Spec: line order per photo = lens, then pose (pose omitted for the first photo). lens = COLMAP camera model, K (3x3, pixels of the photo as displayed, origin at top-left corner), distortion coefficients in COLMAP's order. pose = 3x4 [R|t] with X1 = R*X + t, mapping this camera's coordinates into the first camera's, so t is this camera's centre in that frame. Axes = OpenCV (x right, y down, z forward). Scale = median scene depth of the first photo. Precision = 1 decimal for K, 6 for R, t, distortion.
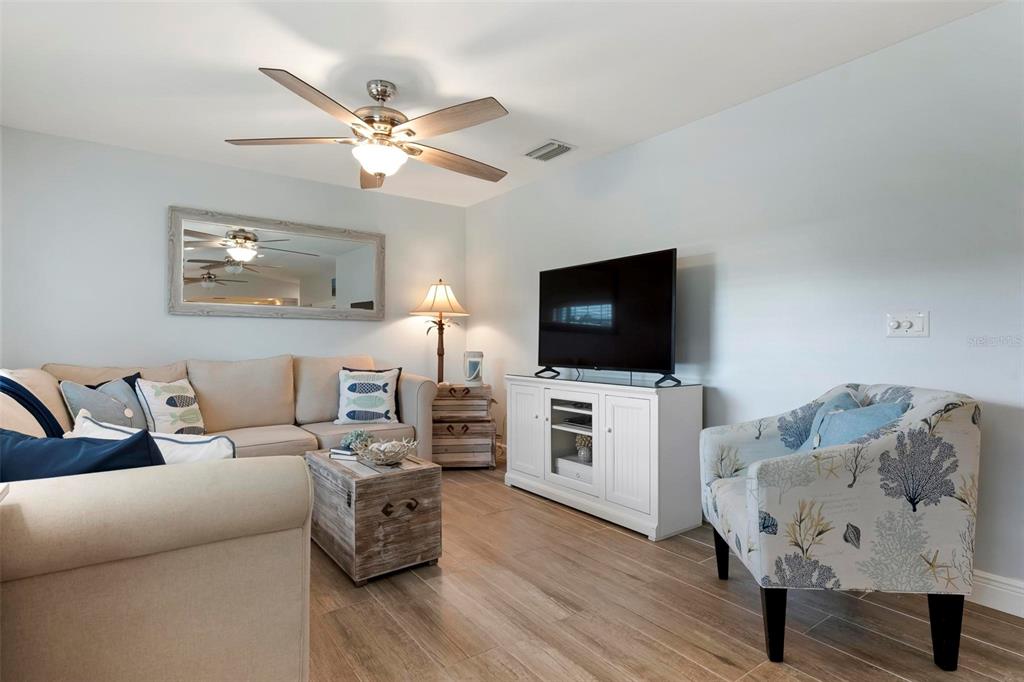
lens RADIAL K [[523.6, 0, 517.4], [0, 523.6, 342.7], [0, 0, 1]] dist [-0.001165, 0.000296]
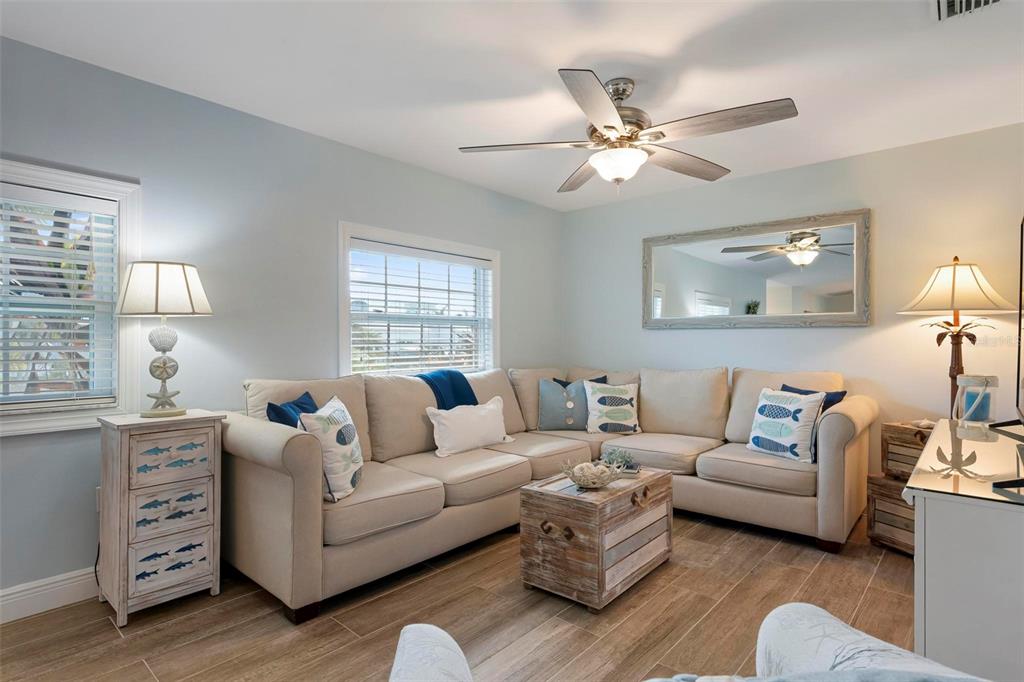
lens RADIAL K [[523.6, 0, 517.4], [0, 523.6, 342.7], [0, 0, 1]] dist [-0.001165, 0.000296]
pose [[0.225136, -0.000048, -0.974327, 0.437085], [-0.004452, 0.999990, -0.001078, -0.019715], [0.974317, 0.004581, 0.225133, 0.439943]]
